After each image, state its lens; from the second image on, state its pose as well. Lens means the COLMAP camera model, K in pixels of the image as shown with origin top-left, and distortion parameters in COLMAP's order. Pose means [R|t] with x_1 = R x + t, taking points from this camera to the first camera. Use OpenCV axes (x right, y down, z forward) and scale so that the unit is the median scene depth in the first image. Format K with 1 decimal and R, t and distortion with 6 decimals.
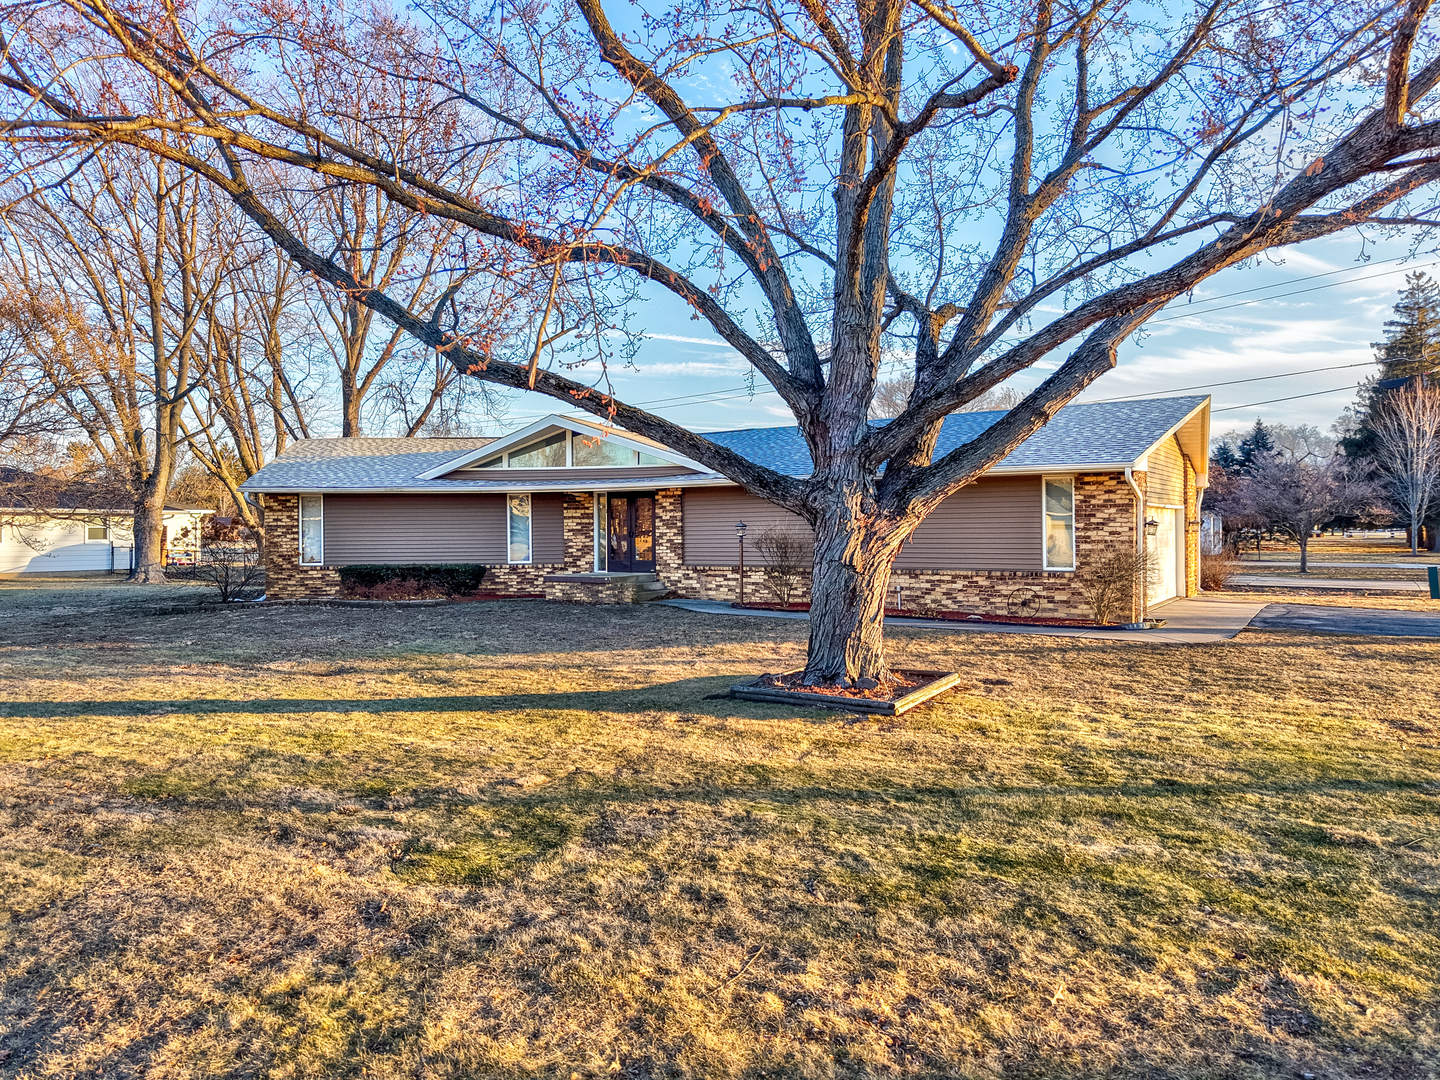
lens RADIAL K [[978.0, 0, 727.1], [0, 978.0, 530.7], [0, 0, 1]] dist [0.010314, -0.007069]
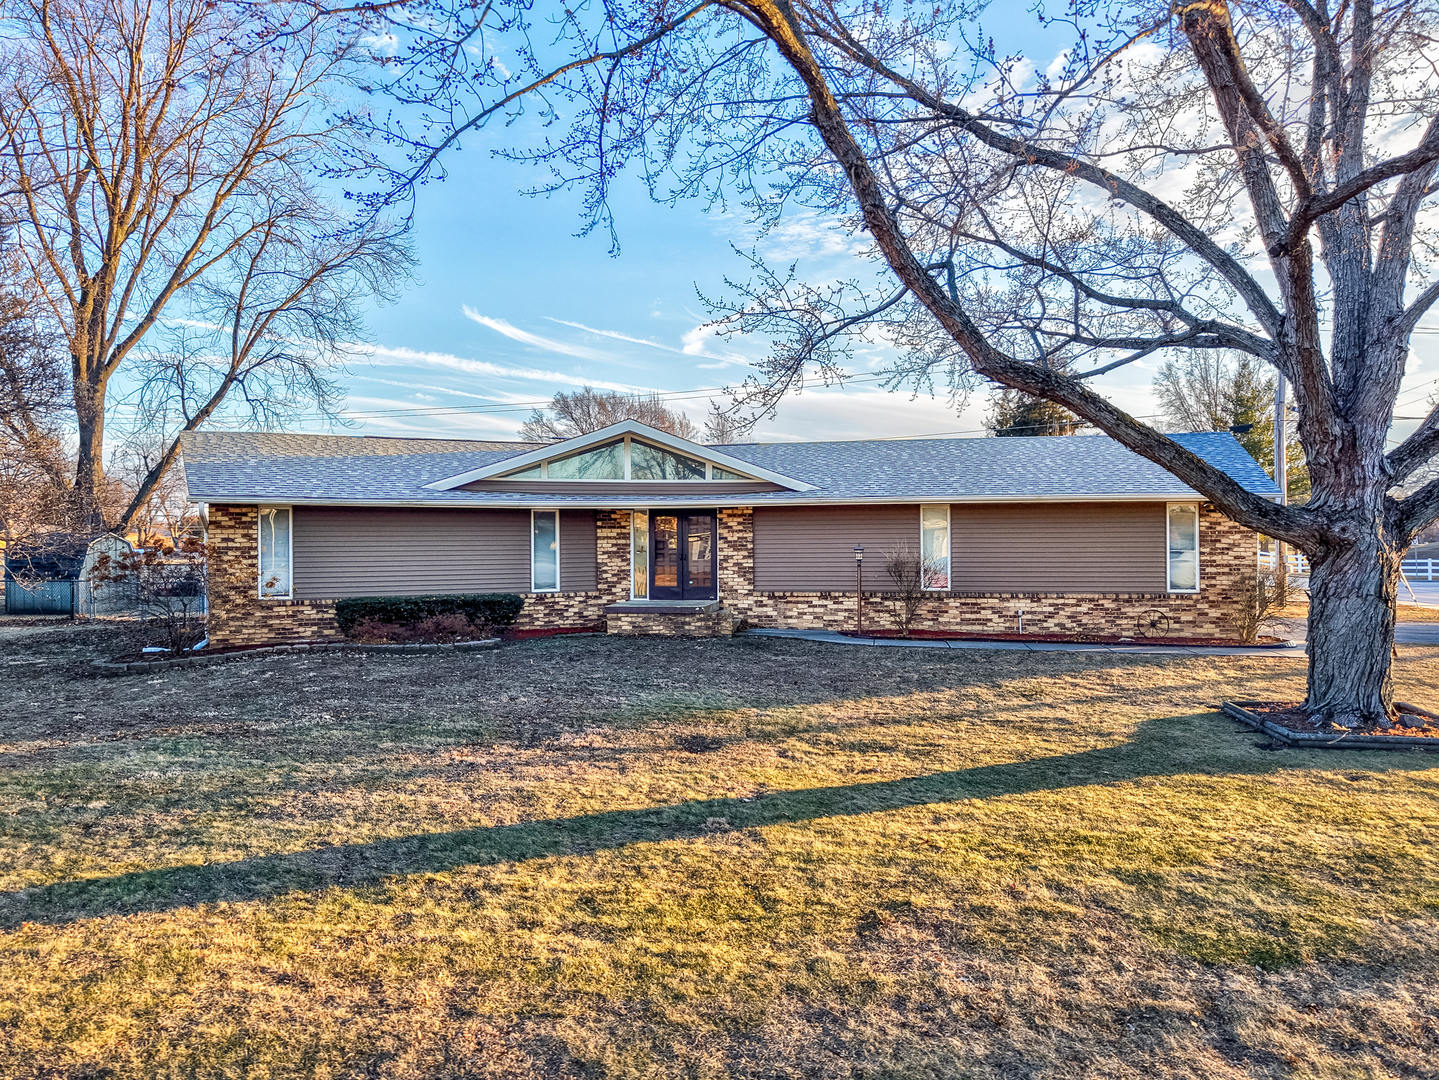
lens RADIAL K [[977.3, 0, 718.0], [0, 977.3, 534.3], [0, 0, 1]] dist [0.010314, -0.007069]
pose [[0.922386, 0.004392, 0.386245, -0.426678], [-0.001767, 0.999973, -0.007151, -0.011086], [-0.386265, 0.005913, 0.922369, 0.173606]]
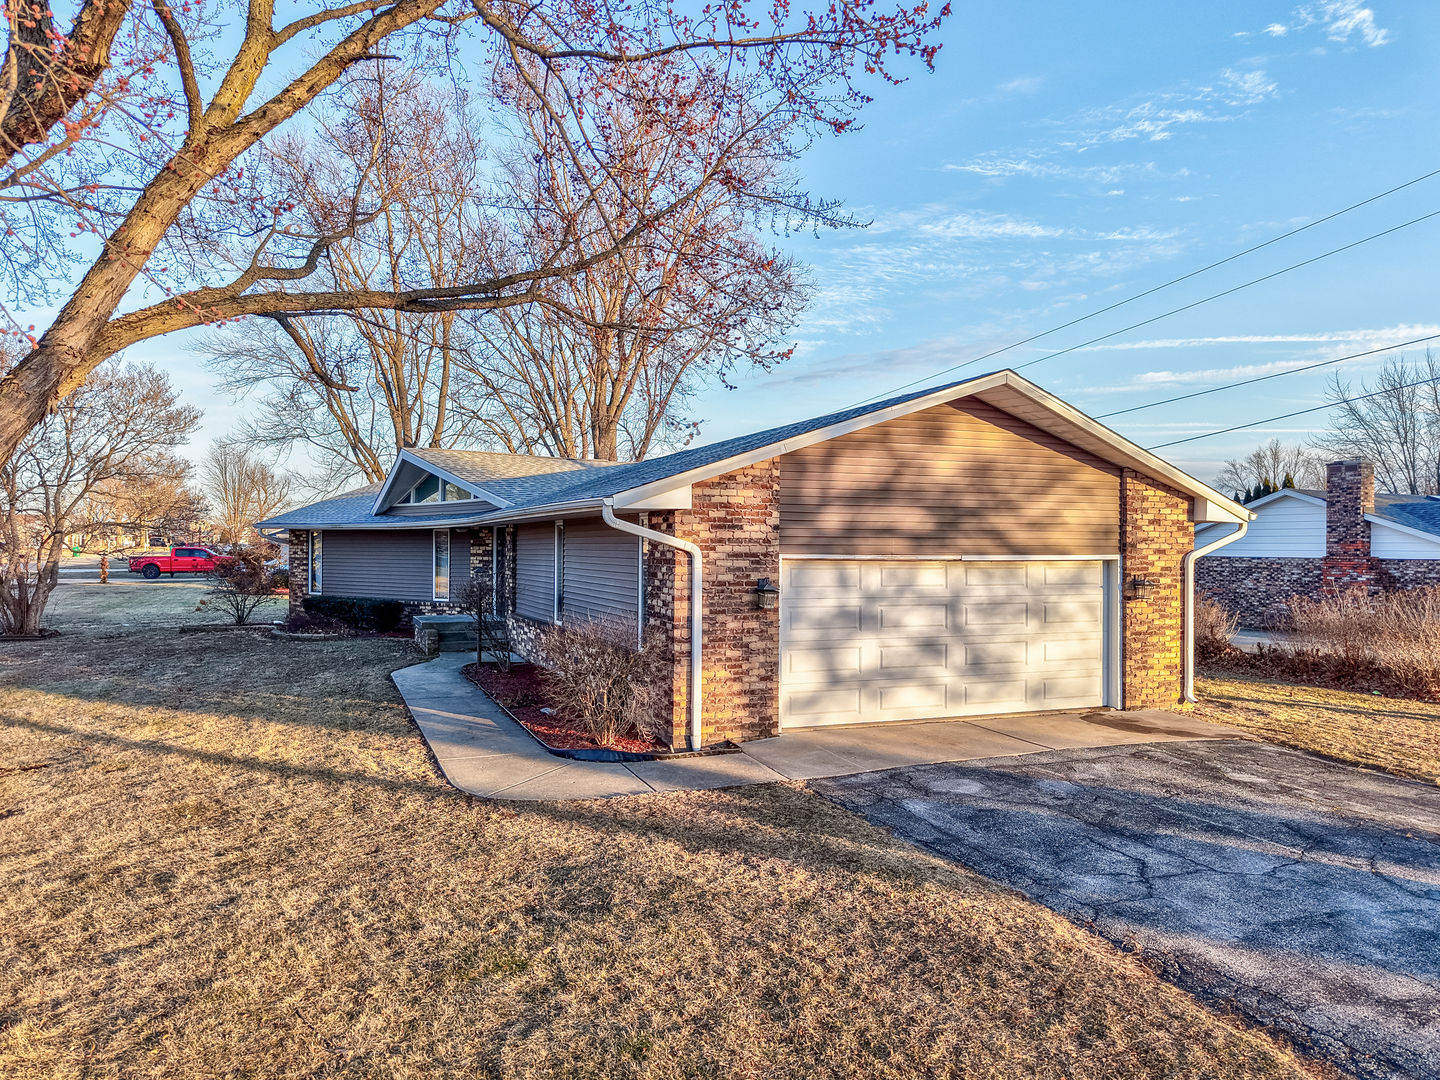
lens RADIAL K [[978.0, 0, 719.6], [0, 978.0, 539.5], [0, 0, 1]] dist [0.010314, -0.007069]
pose [[0.826736, 0.005895, -0.562559, 0.611755], [-0.008690, 0.999960, -0.002291, -0.029817], [0.562522, 0.006783, 0.826754, 0.363481]]
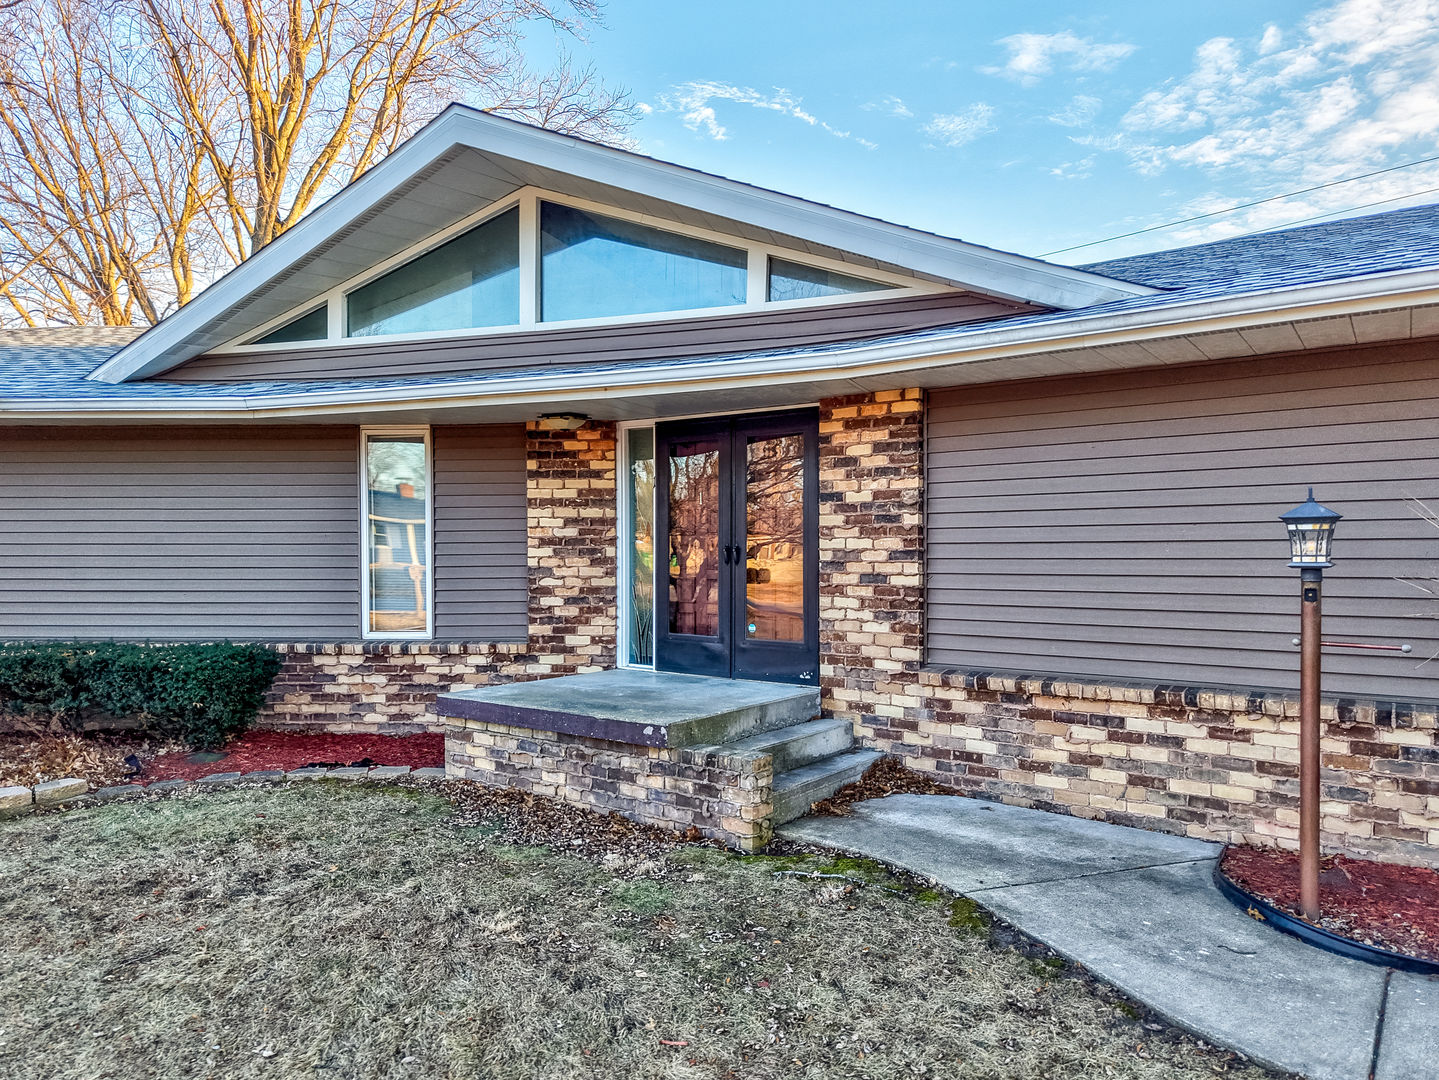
lens RADIAL K [[977.3, 0, 712.7], [0, 977.3, 544.2], [0, 0, 1]] dist [0.010314, -0.007069]
pose [[0.997340, 0.006125, -0.072638, -0.085113], [-0.006423, 0.999972, -0.003870, 0.001734], [0.072612, 0.004326, 0.997351, 0.716318]]
